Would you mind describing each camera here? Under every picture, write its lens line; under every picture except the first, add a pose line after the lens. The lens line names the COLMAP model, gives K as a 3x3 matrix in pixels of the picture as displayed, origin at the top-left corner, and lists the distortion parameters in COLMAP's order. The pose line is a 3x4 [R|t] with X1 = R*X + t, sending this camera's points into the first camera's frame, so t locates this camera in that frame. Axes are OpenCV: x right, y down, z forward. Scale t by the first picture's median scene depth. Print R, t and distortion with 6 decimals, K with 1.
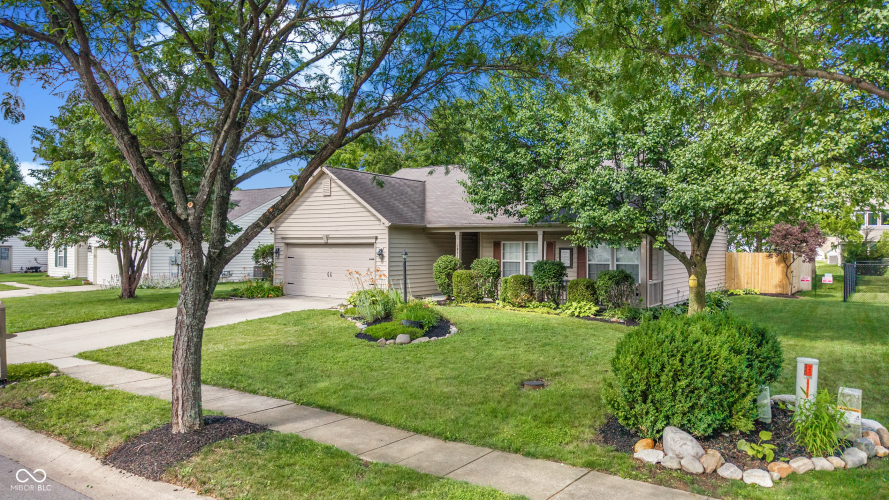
lens RADIAL K [[580.6, 0, 444.5], [0, 580.6, 250.0], [0, 0, 1]] dist [0.016447, 0.000326]
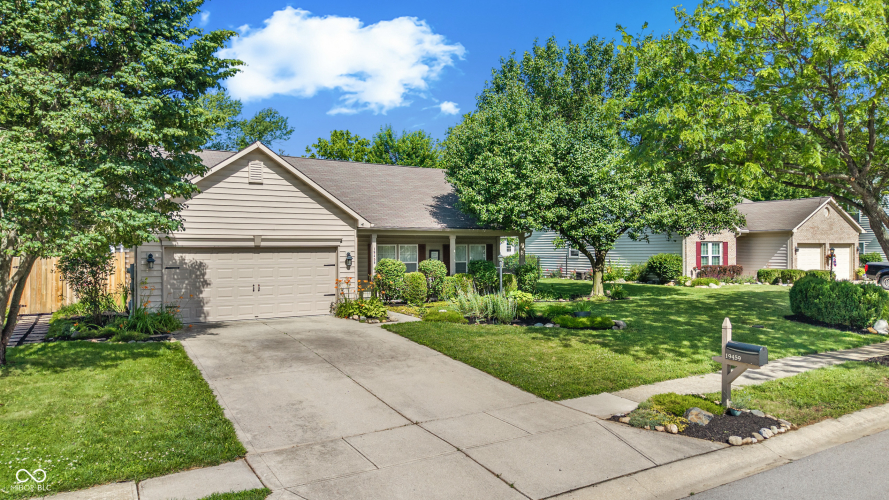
lens RADIAL K [[580.6, 0, 444.5], [0, 580.6, 250.0], [0, 0, 1]] dist [0.016447, 0.000326]
pose [[0.414098, -0.008659, 0.910191, -0.834745], [0.008508, 0.999948, 0.005643, -0.010140], [-0.910193, 0.005407, 0.414150, 0.497695]]
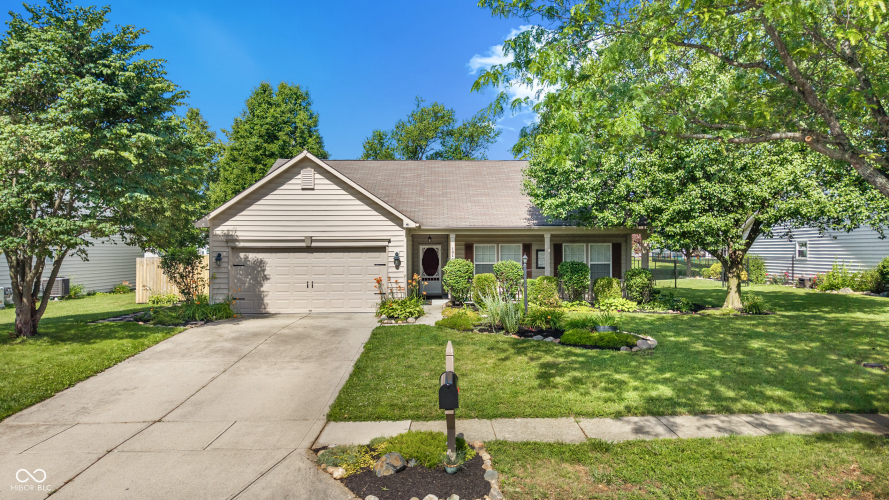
lens RADIAL K [[580.6, 0, 444.5], [0, 580.6, 250.0], [0, 0, 1]] dist [0.016447, 0.000326]
pose [[0.811865, -0.009827, 0.583762, -0.558582], [0.010285, 0.999944, 0.002529, -0.007764], [-0.583754, 0.003950, 0.811921, 0.235765]]
